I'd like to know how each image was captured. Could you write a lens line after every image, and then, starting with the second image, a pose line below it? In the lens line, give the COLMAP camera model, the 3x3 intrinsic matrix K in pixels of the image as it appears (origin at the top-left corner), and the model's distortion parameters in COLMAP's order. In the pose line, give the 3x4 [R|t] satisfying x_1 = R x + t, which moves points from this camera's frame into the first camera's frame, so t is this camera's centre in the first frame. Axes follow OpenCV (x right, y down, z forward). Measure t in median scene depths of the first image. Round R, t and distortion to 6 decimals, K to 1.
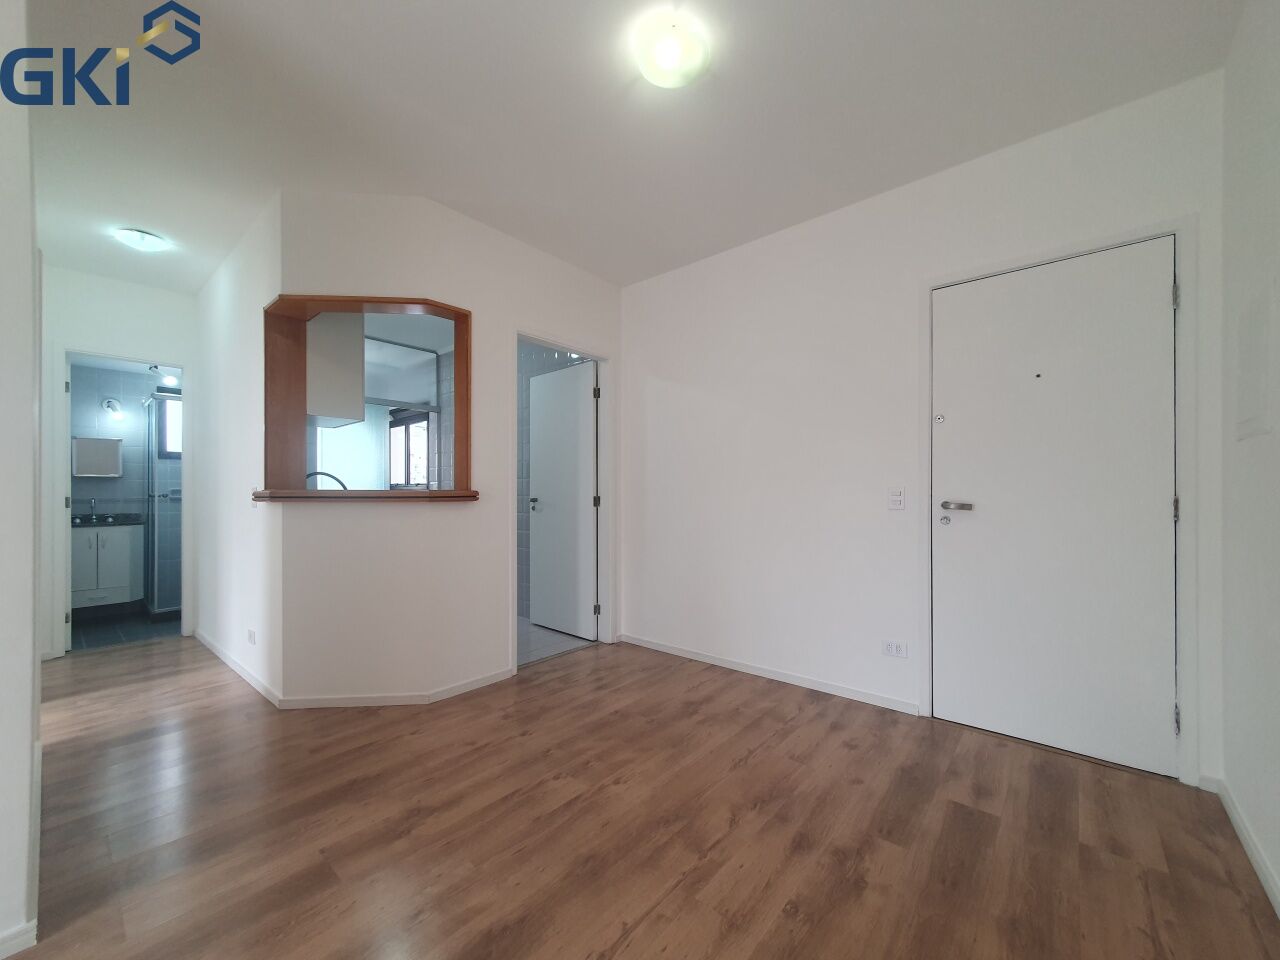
lens RADIAL K [[504.2, 0, 640.0], [0, 504.2, 492.8], [0, 0, 1]] dist [0.001076, -0.000017]
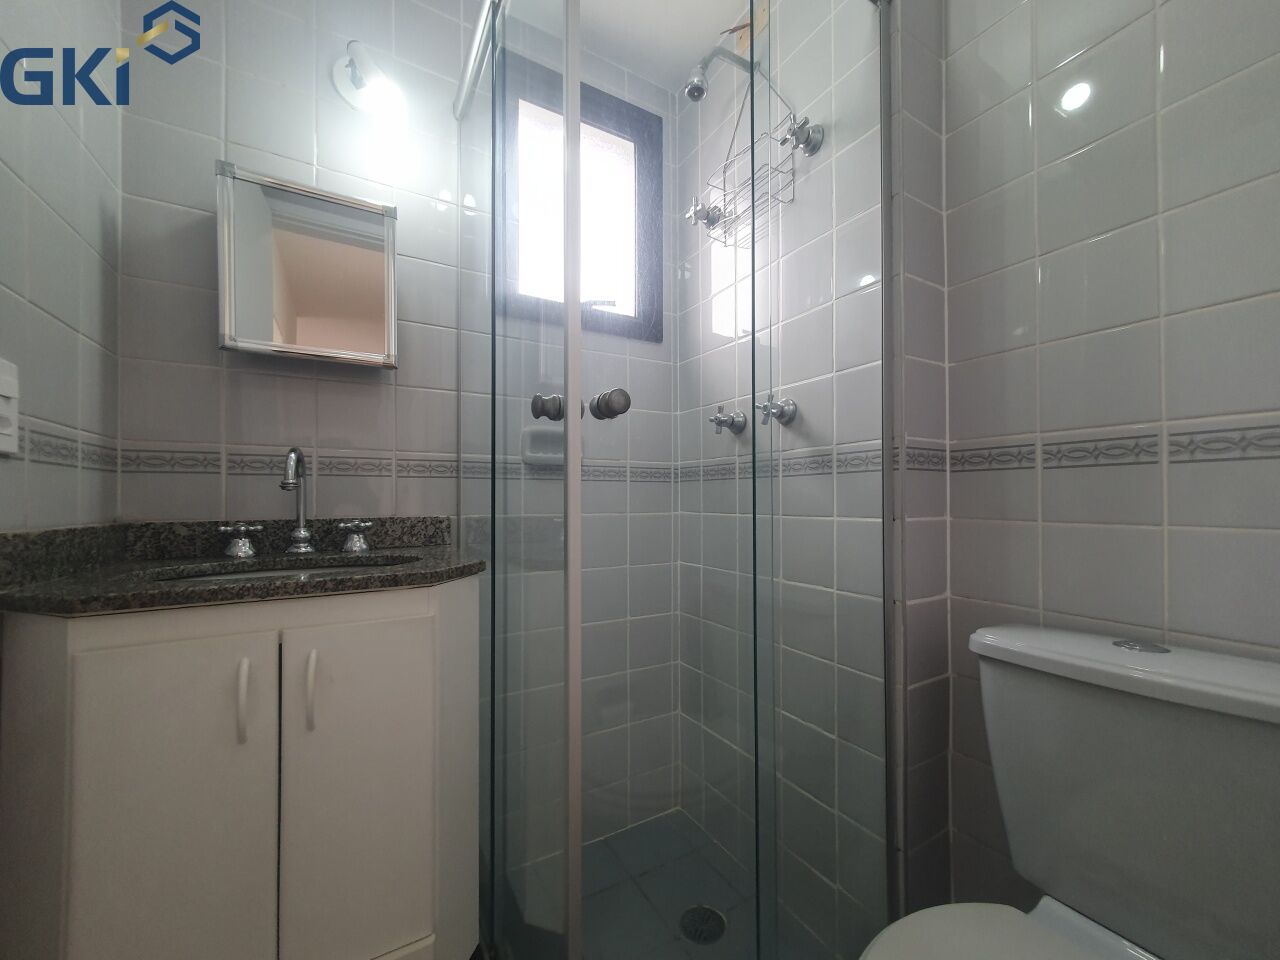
lens RADIAL K [[504.2, 0, 640.0], [0, 504.2, 492.8], [0, 0, 1]] dist [0.001076, -0.000017]
pose [[0.940564, 0.004584, -0.339584, -0.881002], [-0.002445, 0.999974, 0.006729, 0.028623], [0.339607, -0.005499, 0.940552, 0.858722]]
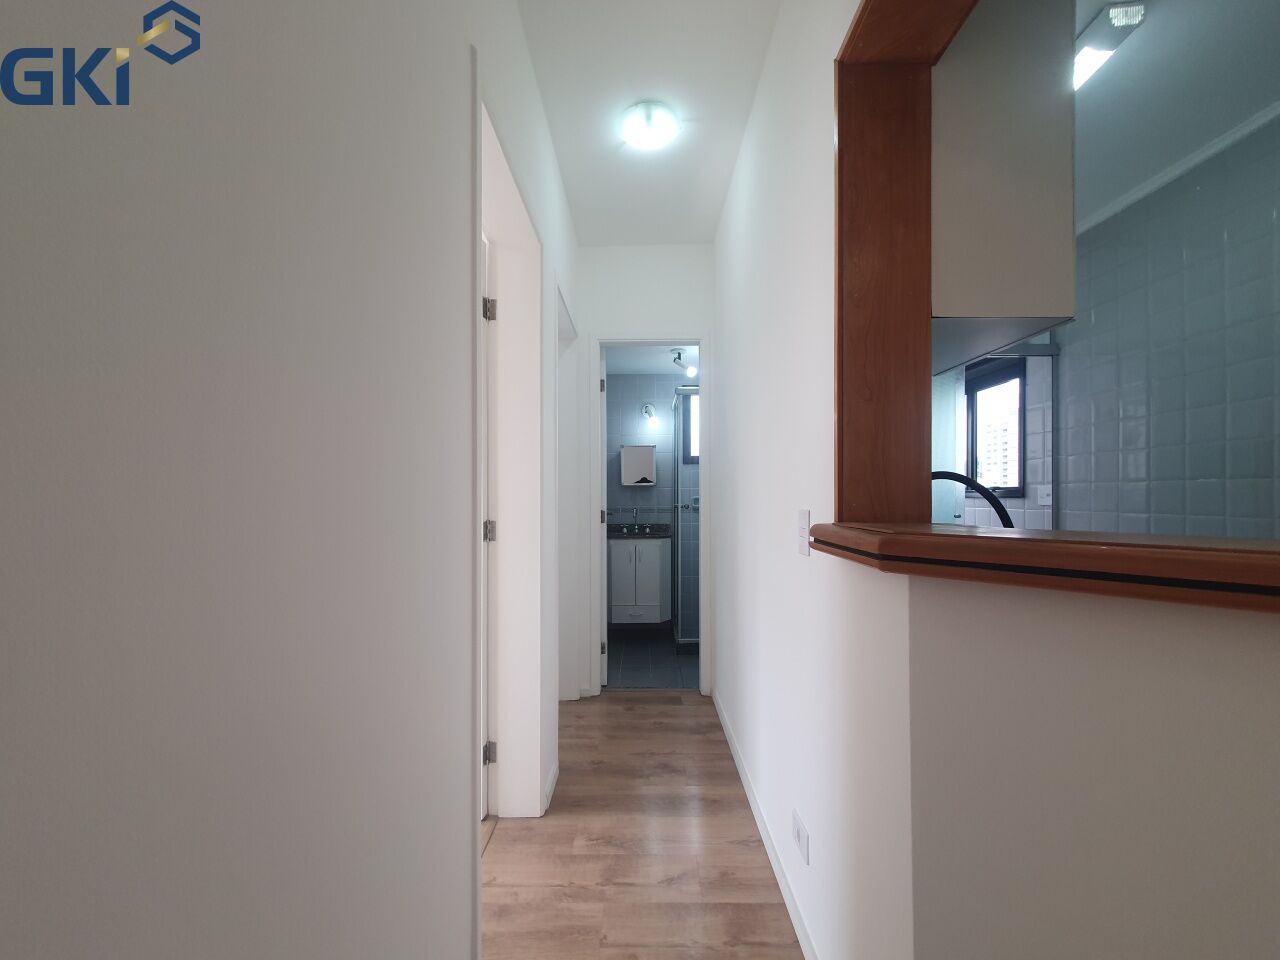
lens RADIAL K [[504.2, 0, 640.0], [0, 504.2, 492.8], [0, 0, 1]] dist [0.001076, -0.000017]
pose [[0.640485, -0.001032, -0.767970, -0.336724], [0.002661, 0.999996, 0.000875, -0.018891], [0.767966, -0.002604, 0.640485, 0.392180]]
